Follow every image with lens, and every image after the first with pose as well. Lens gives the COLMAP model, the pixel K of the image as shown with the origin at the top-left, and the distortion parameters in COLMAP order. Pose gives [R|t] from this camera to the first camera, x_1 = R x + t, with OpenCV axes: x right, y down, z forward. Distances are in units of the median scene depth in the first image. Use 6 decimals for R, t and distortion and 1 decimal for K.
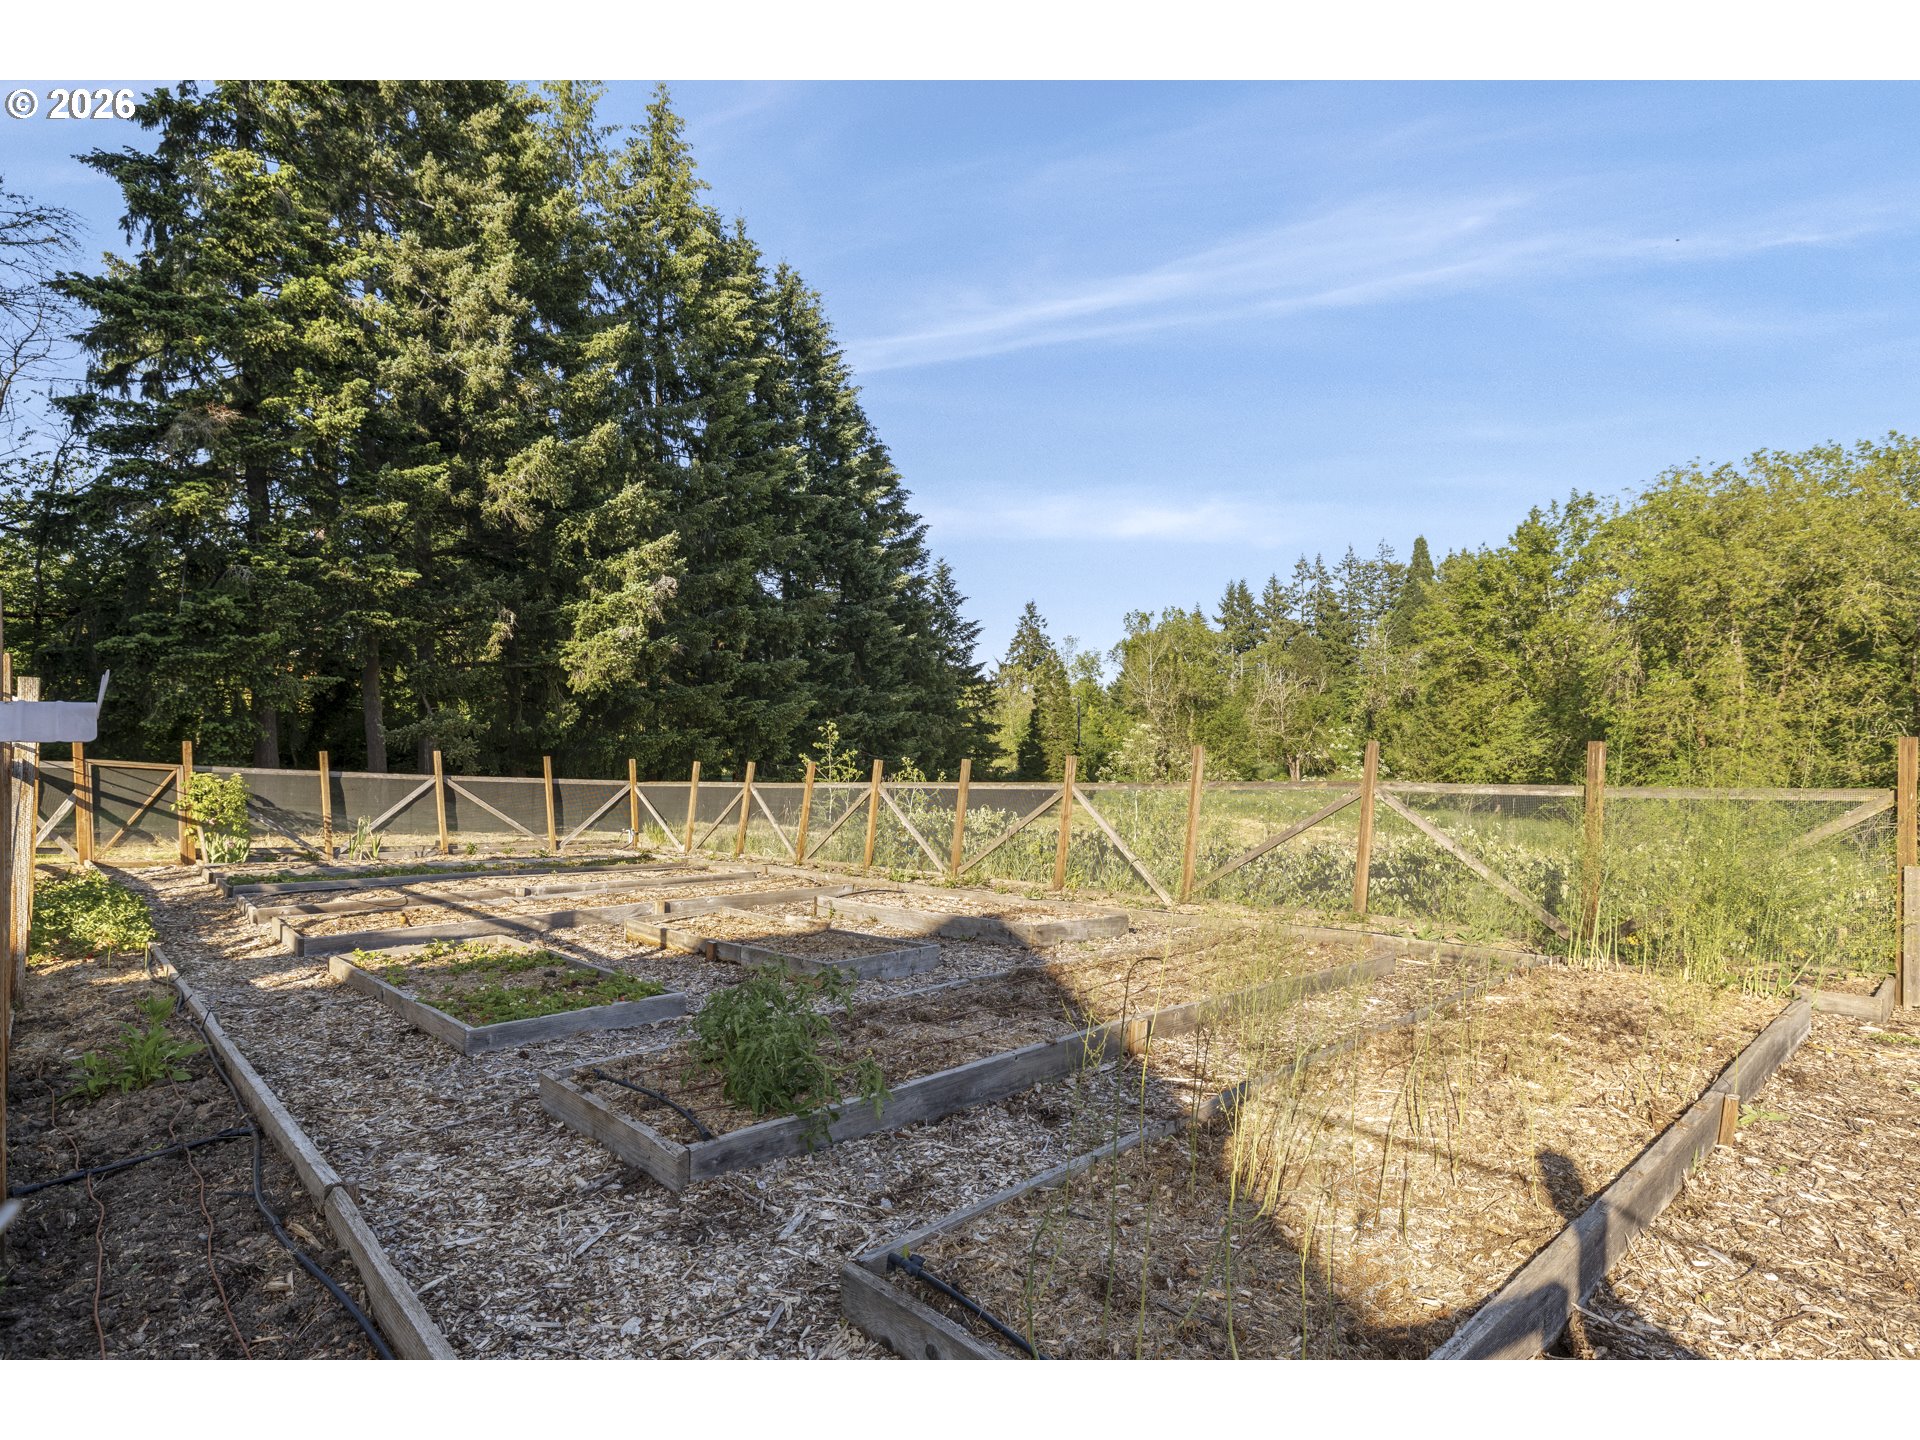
lens RADIAL K [[996.0, 0, 947.2], [0, 996.0, 746.3], [0, 0, 1]] dist [-0.002148, -0.002584]
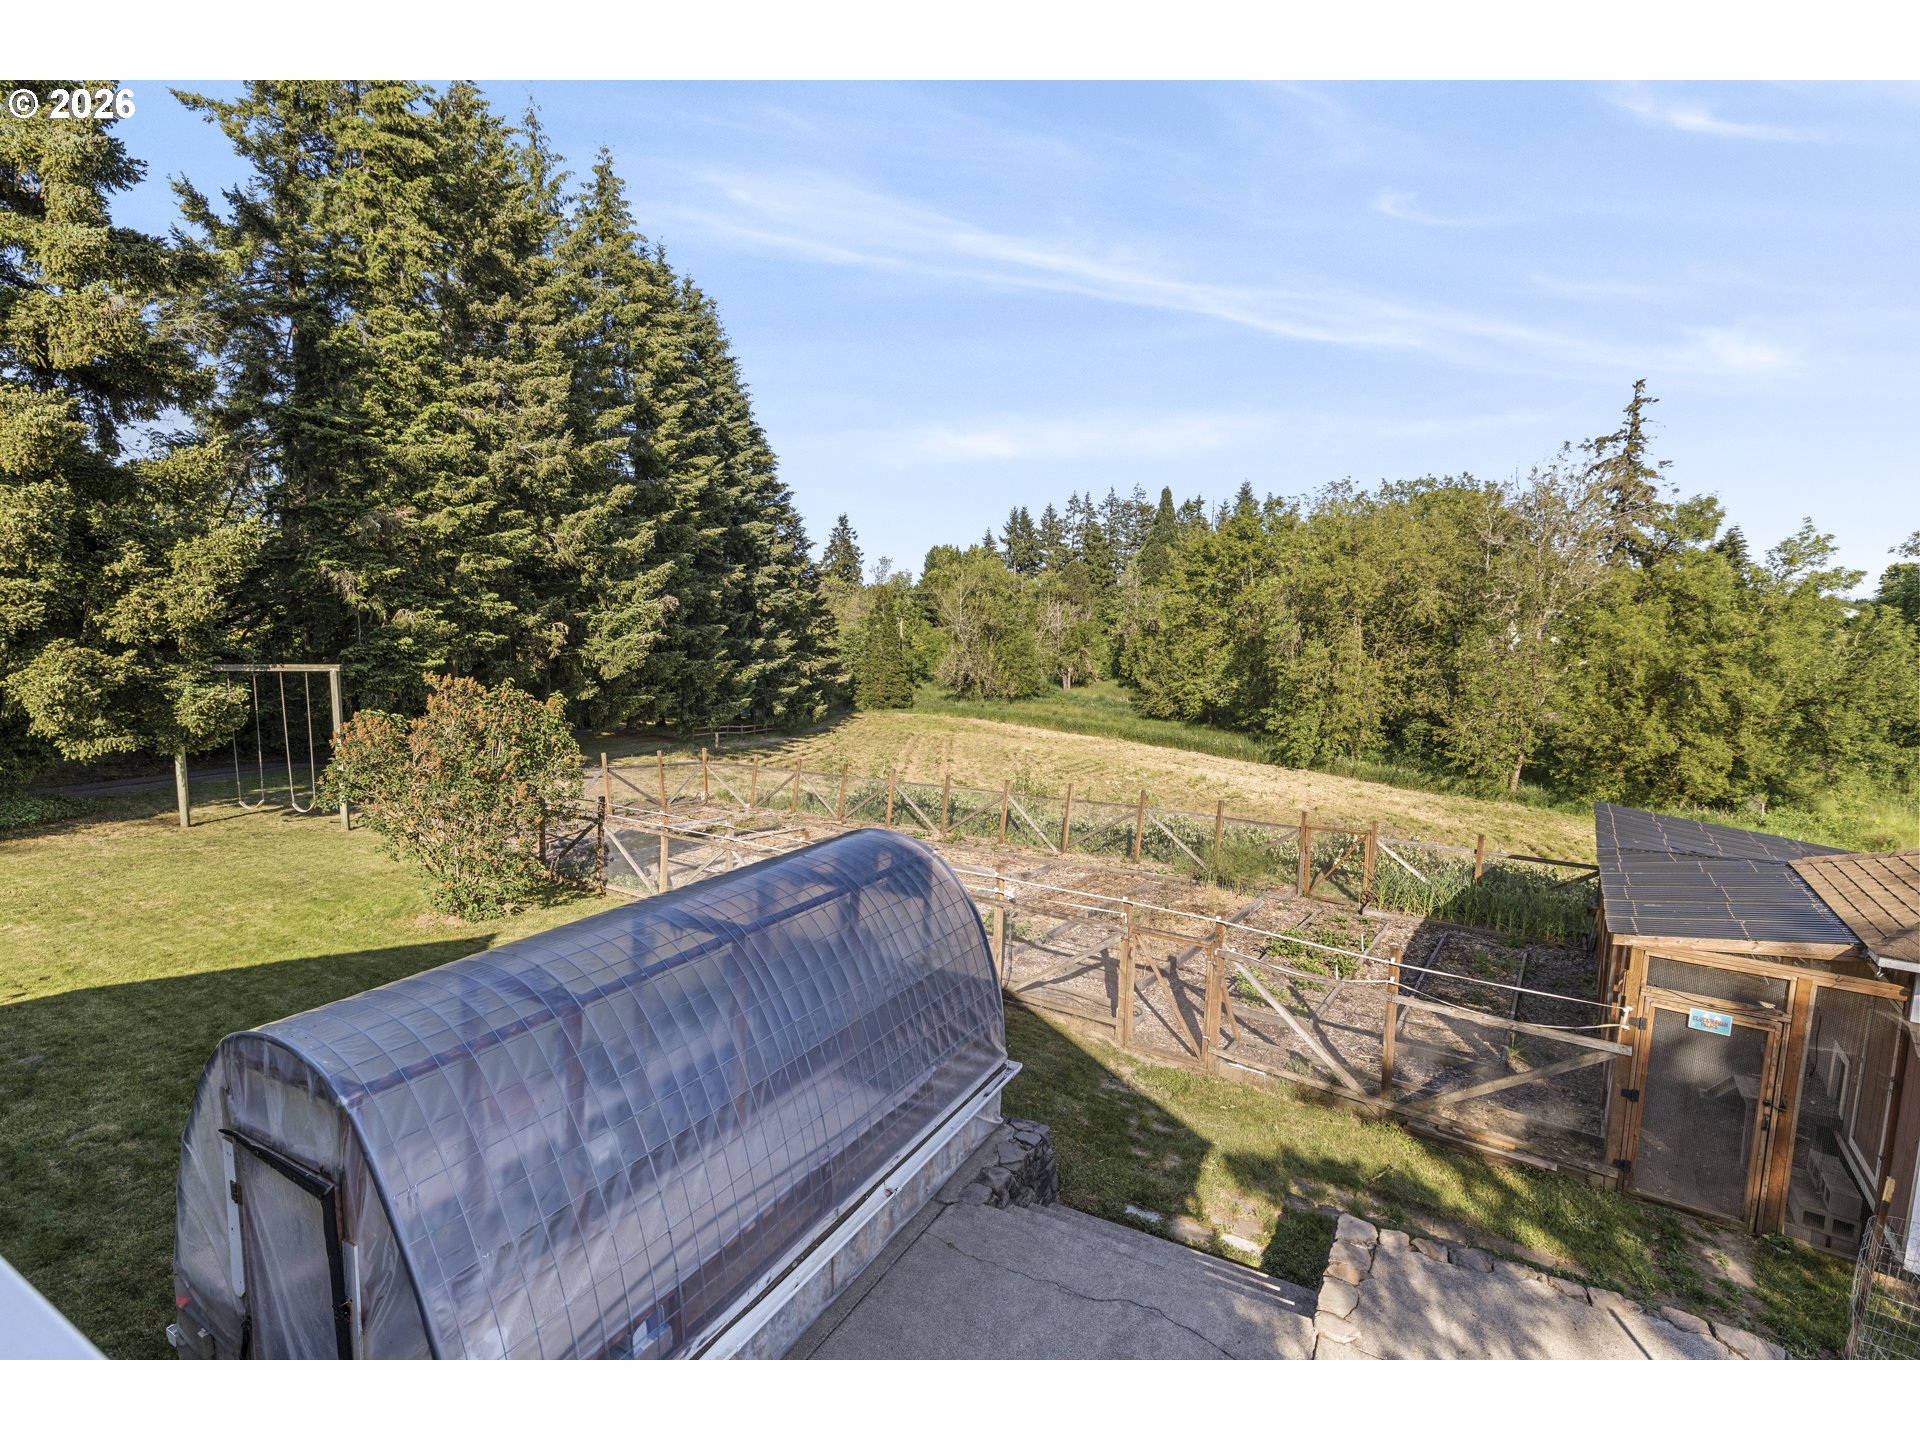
lens RADIAL K [[910.4, 0, 957.1], [0, 910.4, 717.5], [0, 0, 1]] dist [0.004928, -0.002509]
pose [[0.974245, 0.000348, 0.225494, -0.072756], [-0.021538, 0.995571, 0.091515, -0.052282], [-0.224463, -0.094015, 0.969937, -0.146417]]
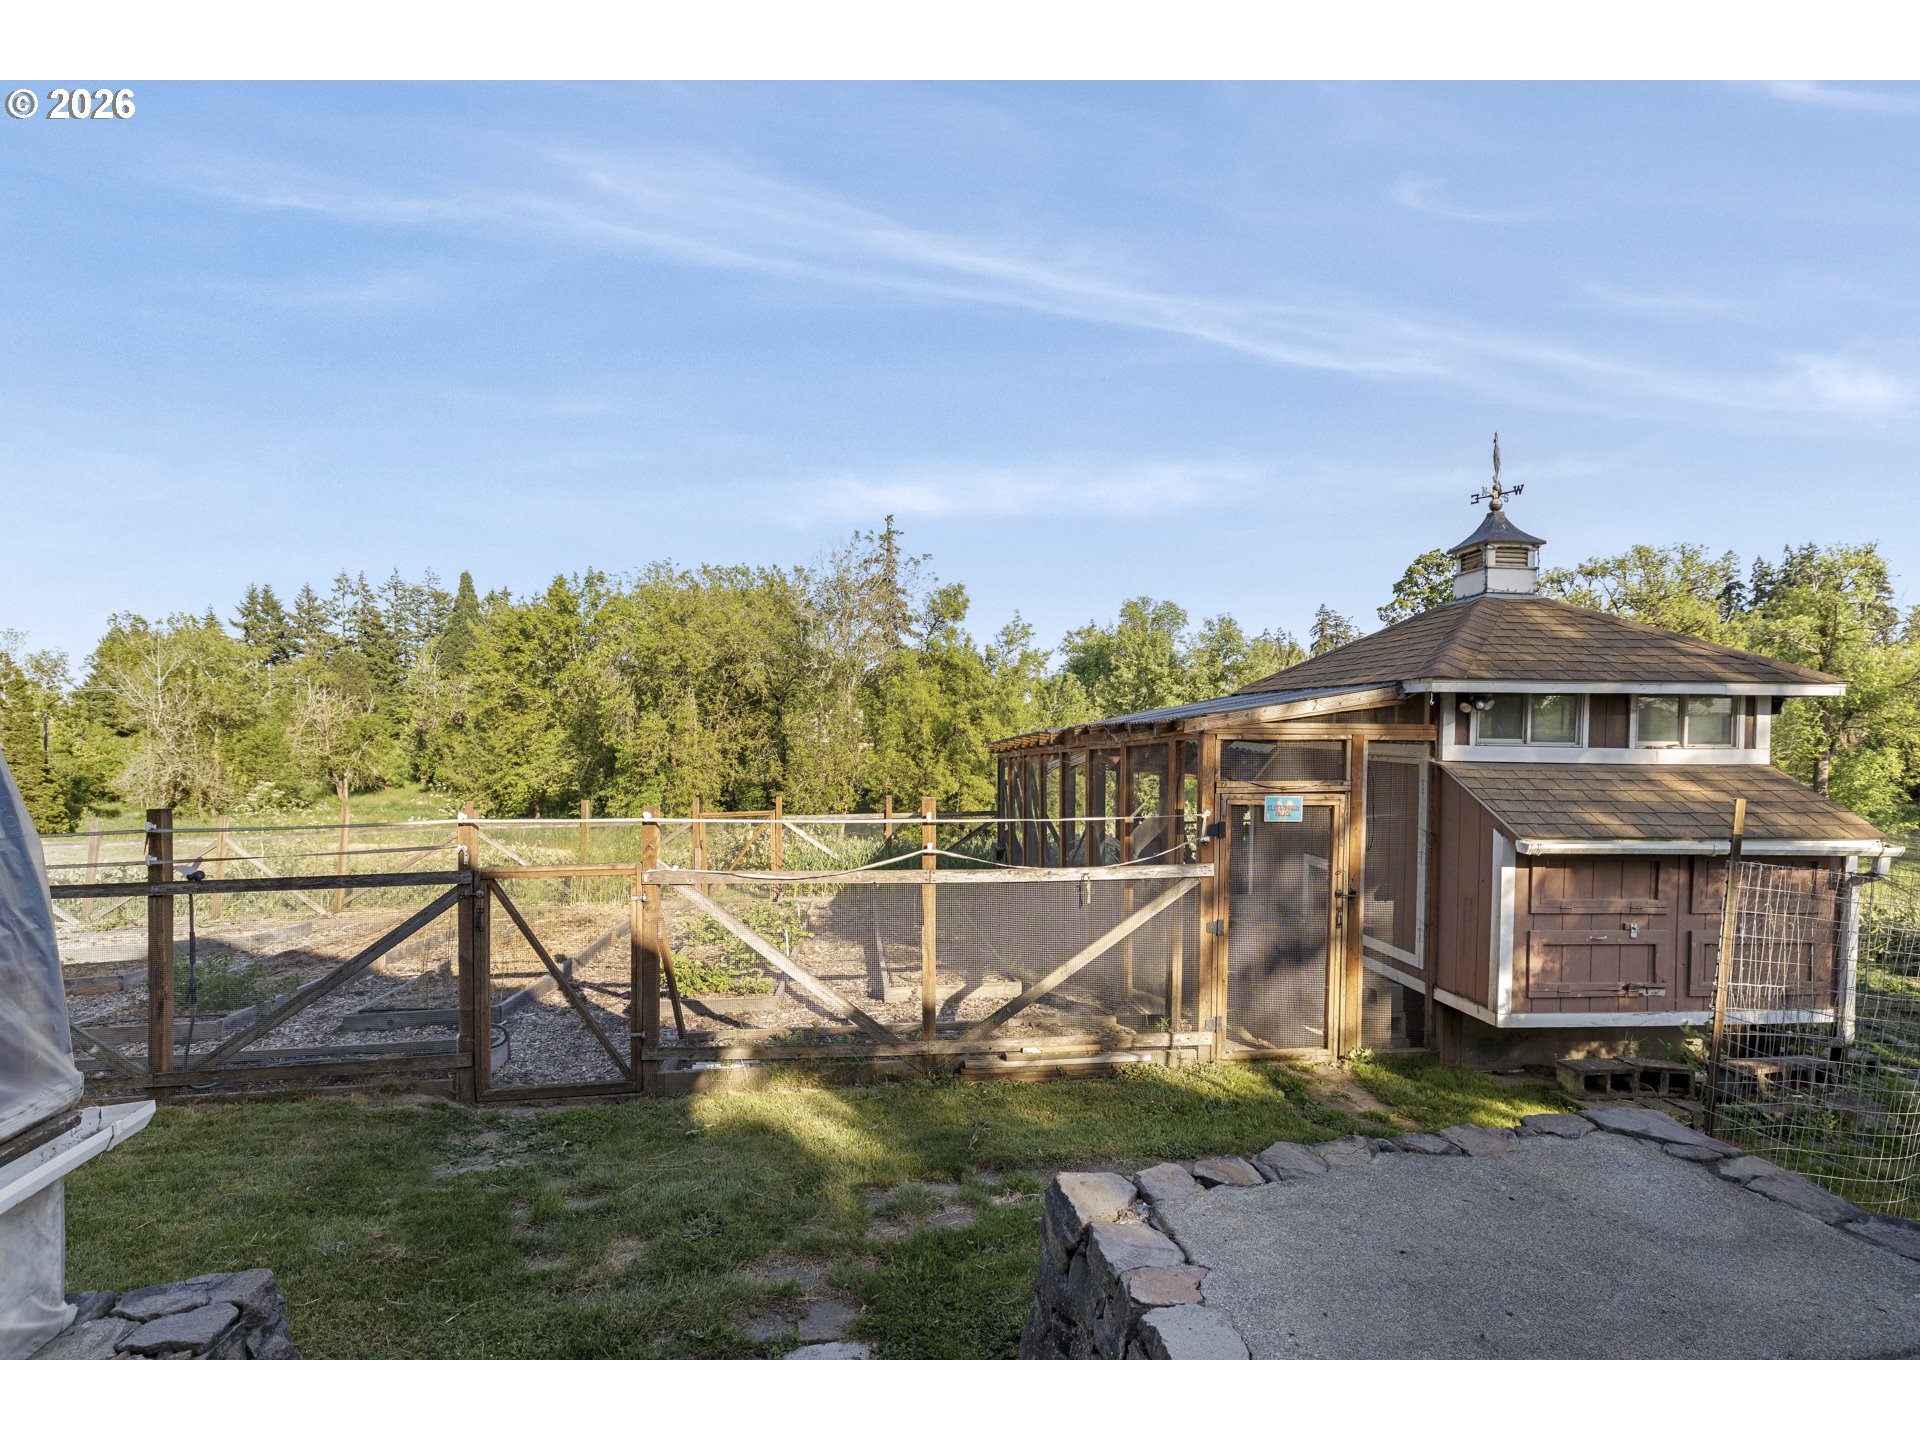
lens RADIAL K [[910.4, 0, 963.1], [0, 910.4, 760.7], [0, 0, 1]] dist [0.004928, -0.002509]
pose [[0.587061, -0.014962, 0.809405, -0.048664], [0.011220, 0.999884, 0.010345, -0.011365], [-0.809465, 0.003008, 0.587160, -0.087262]]
